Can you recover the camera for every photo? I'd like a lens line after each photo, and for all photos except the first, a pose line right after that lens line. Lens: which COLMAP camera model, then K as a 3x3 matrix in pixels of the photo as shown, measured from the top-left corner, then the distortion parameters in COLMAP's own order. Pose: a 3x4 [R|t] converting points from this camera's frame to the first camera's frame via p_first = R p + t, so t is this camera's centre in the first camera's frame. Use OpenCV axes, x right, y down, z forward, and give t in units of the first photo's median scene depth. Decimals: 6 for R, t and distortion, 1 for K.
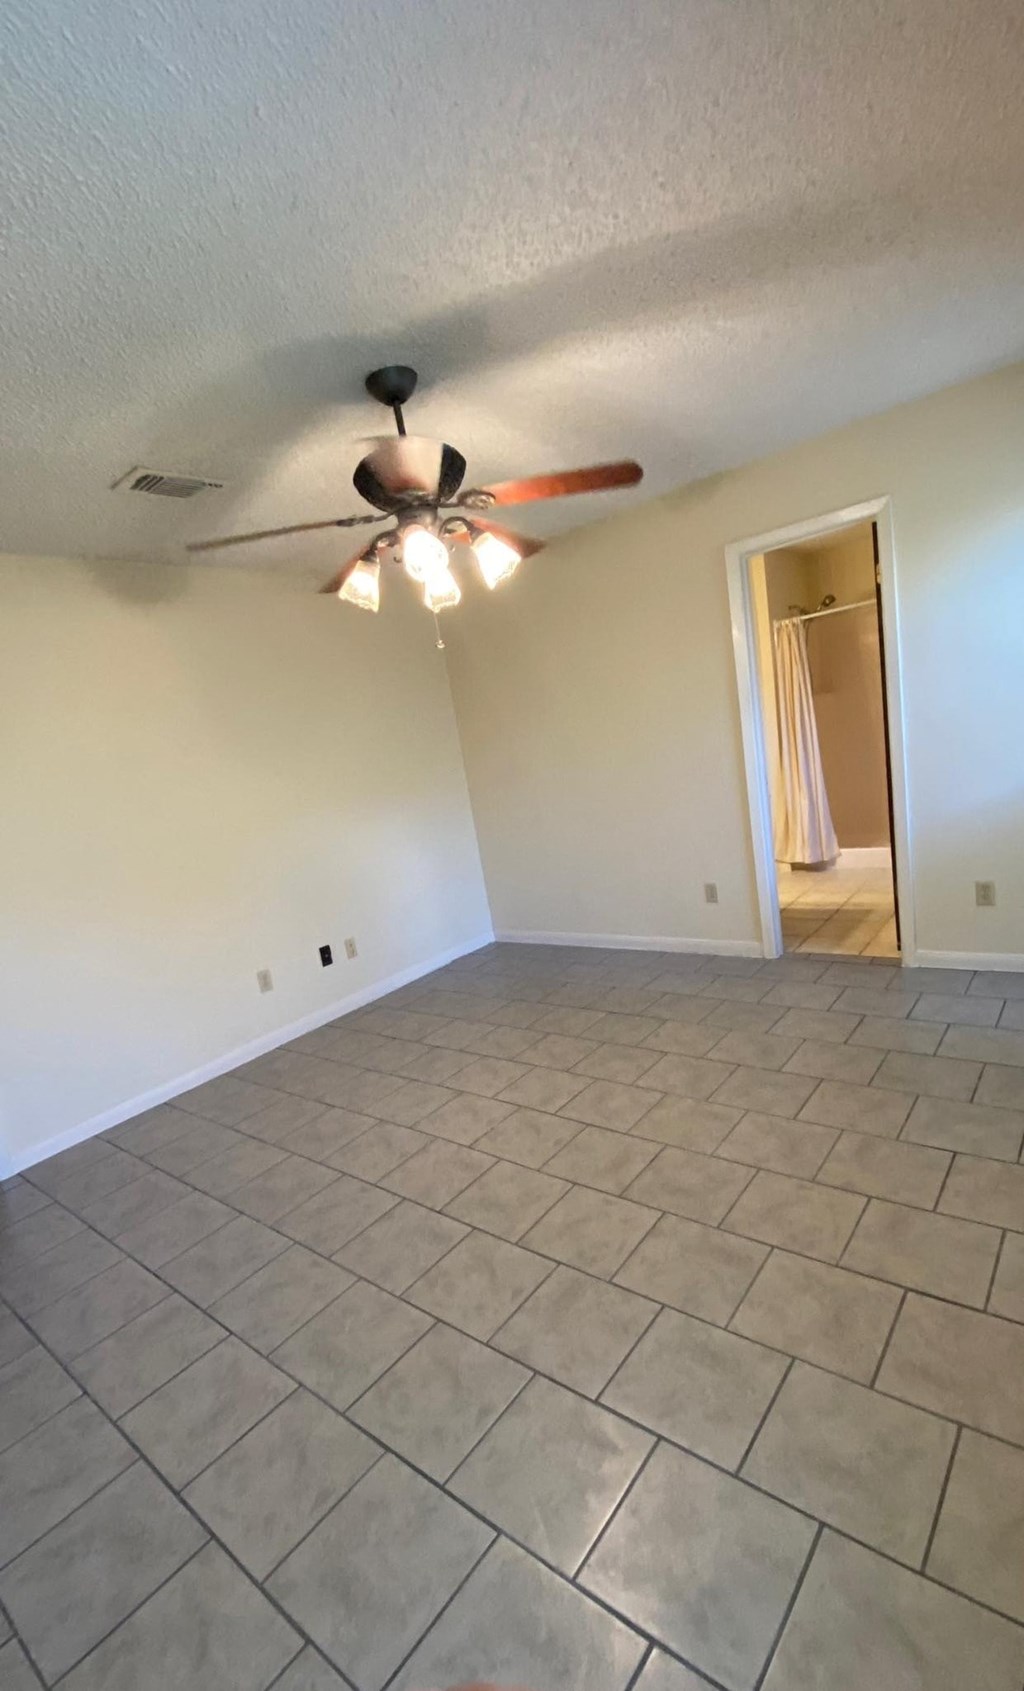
lens RADIAL K [[757.1, 0, 510.6], [0, 757.1, 886.3], [0, 0, 1]] dist [-0.000025, -0.000132]
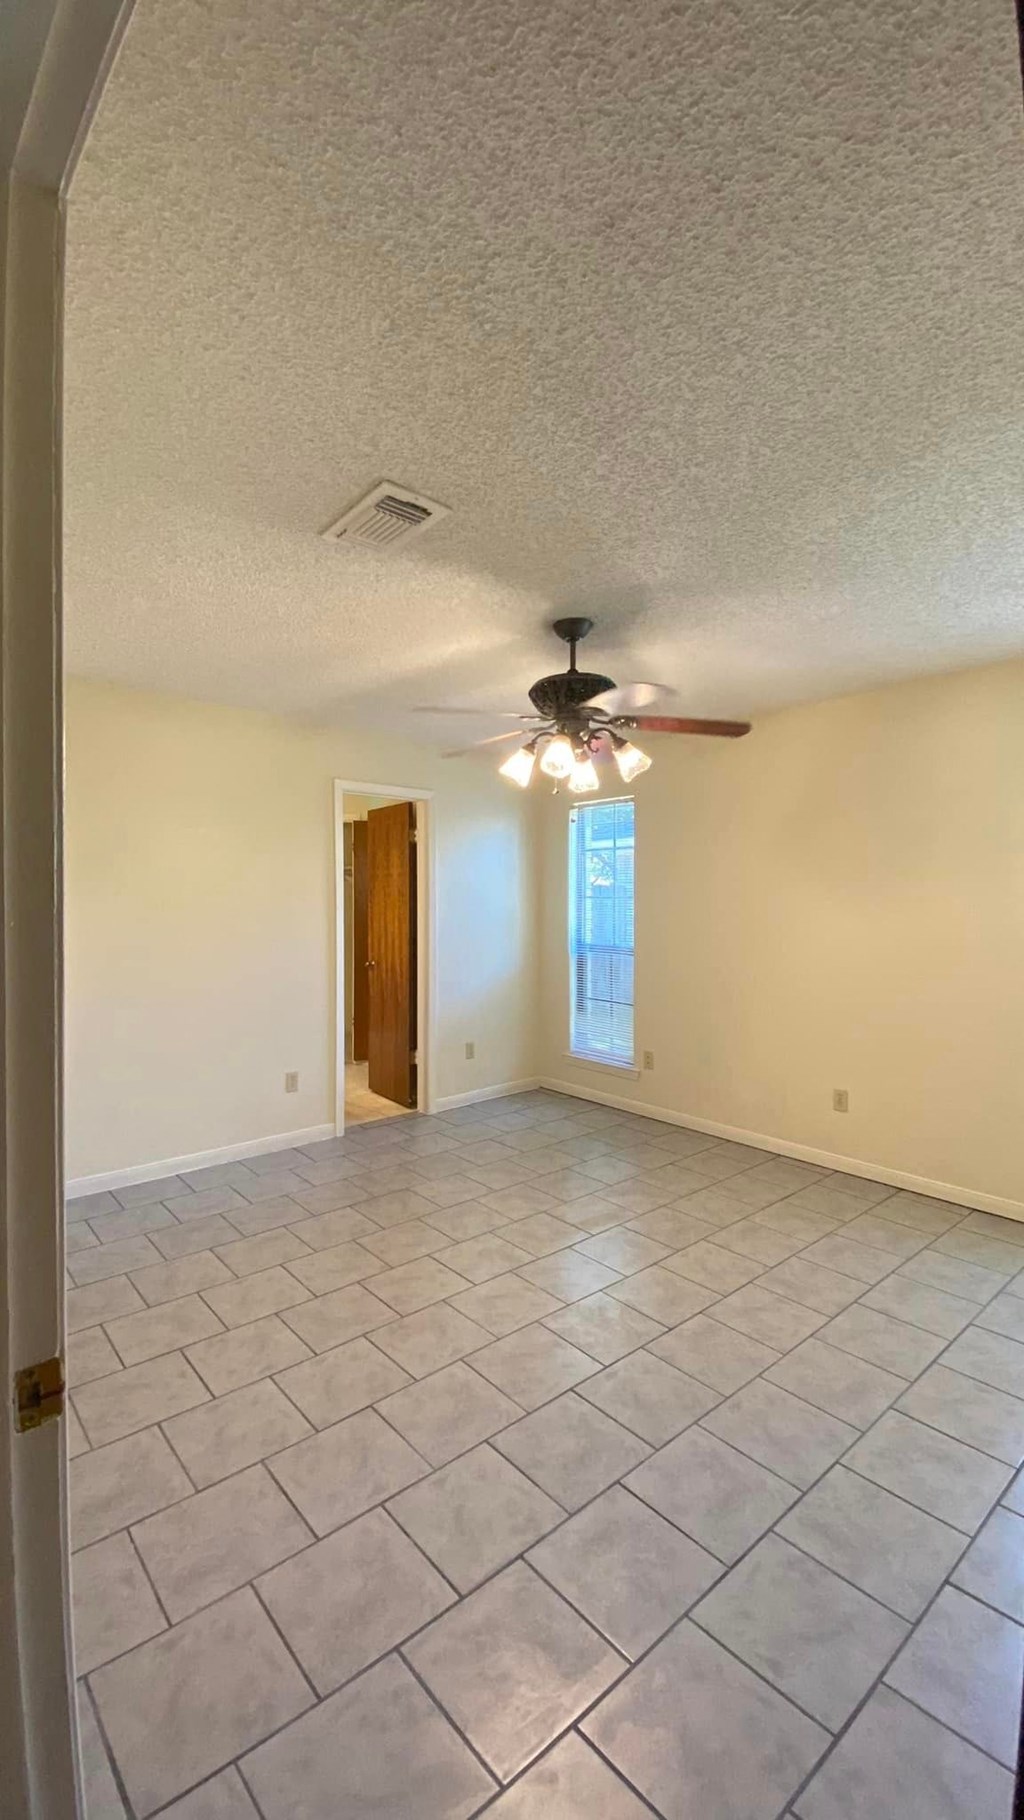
lens RADIAL K [[771.6, 0, 510.6], [0, 771.6, 909.2], [0, 0, 1]] dist [-0.000469, 0.000109]
pose [[0.161713, 0.133564, 0.977758, -1.248993], [0.170921, 0.972033, -0.161051, 0.001931], [-0.971923, 0.193163, 0.134361, 0.961906]]
